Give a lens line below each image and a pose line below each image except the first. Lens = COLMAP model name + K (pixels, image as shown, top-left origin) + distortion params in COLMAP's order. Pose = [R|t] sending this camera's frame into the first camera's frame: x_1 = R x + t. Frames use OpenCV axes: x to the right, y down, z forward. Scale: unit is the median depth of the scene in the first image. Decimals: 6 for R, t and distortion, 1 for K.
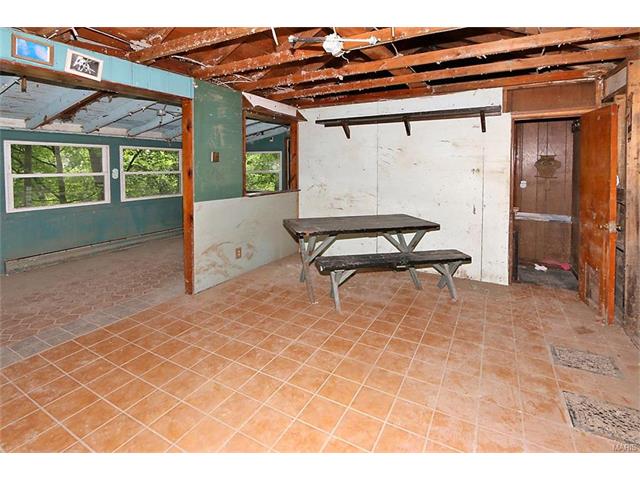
lens RADIAL K [[314.7, 0, 319.3], [0, 314.7, 237.7], [0, 0, 1]] dist [-0.016312, 0.003108]
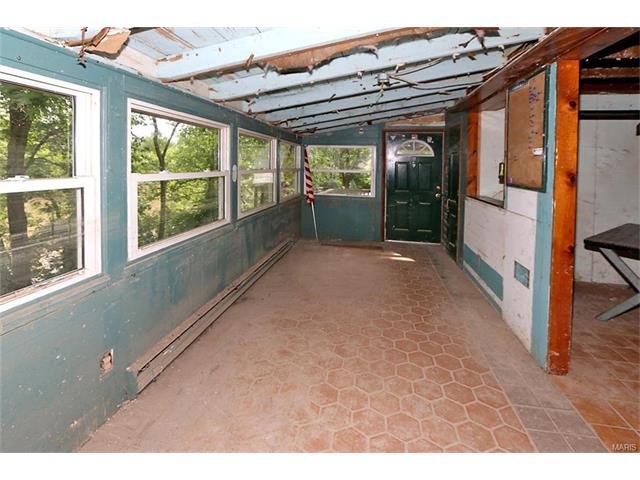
lens RADIAL K [[314.7, 0, 323.0], [0, 314.7, 240.7], [0, 0, 1]] dist [-0.016312, 0.003108]
pose [[0.938107, -0.060449, 0.341029, -1.101363], [0.059763, 0.998134, 0.012527, -0.117049], [-0.341150, 0.008629, 0.939969, 0.618125]]
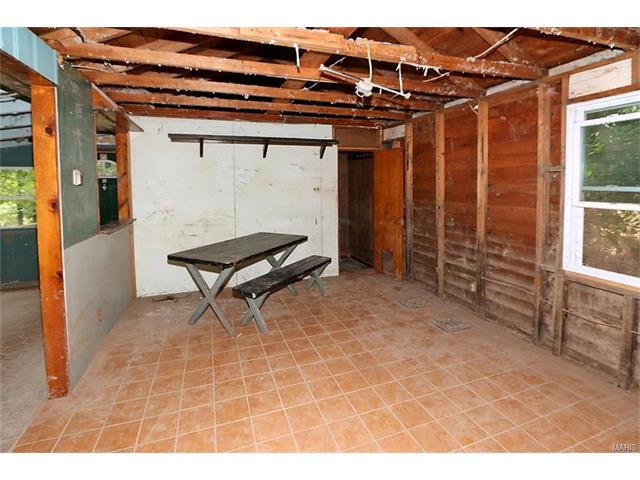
lens RADIAL K [[314.7, 0, 333.5], [0, 314.7, 263.2], [0, 0, 1]] dist [-0.016312, 0.003108]
pose [[0.631304, -0.192714, 0.751210, -0.553636], [0.185105, 0.978082, 0.095356, -0.042370], [-0.753121, 0.078853, 0.653139, 0.197199]]
